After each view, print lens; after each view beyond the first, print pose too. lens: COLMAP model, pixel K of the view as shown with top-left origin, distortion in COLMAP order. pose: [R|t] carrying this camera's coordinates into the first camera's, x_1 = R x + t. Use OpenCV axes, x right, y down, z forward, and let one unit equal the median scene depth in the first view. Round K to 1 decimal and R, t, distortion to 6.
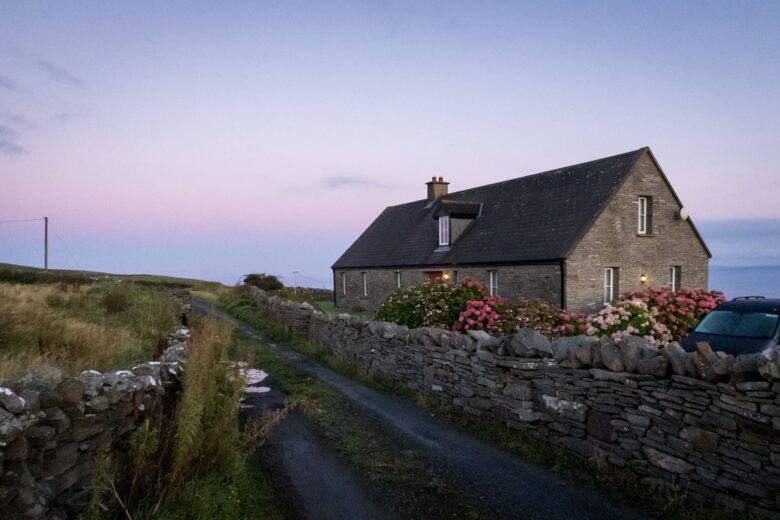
lens RADIAL K [[565.8, 0, 426.5], [0, 565.8, 324.4], [0, 0, 1]] dist [0.021683, 0.000451]
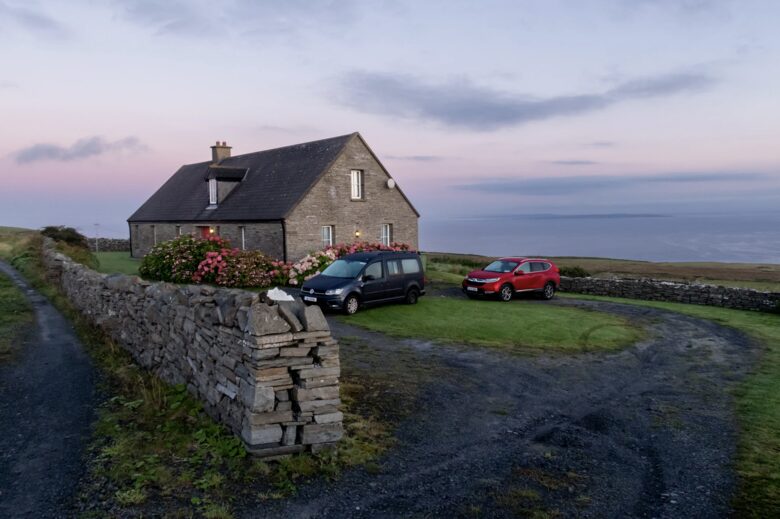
lens RADIAL K [[565.3, 0, 380.2], [0, 565.3, 260.1], [0, 0, 1]] dist [0.000437, 0.000111]
pose [[0.983152, -0.008186, 0.182609, 0.197902], [0.012396, 0.999683, -0.021926, 0.006706], [-0.182371, 0.023820, 0.982941, -0.254950]]
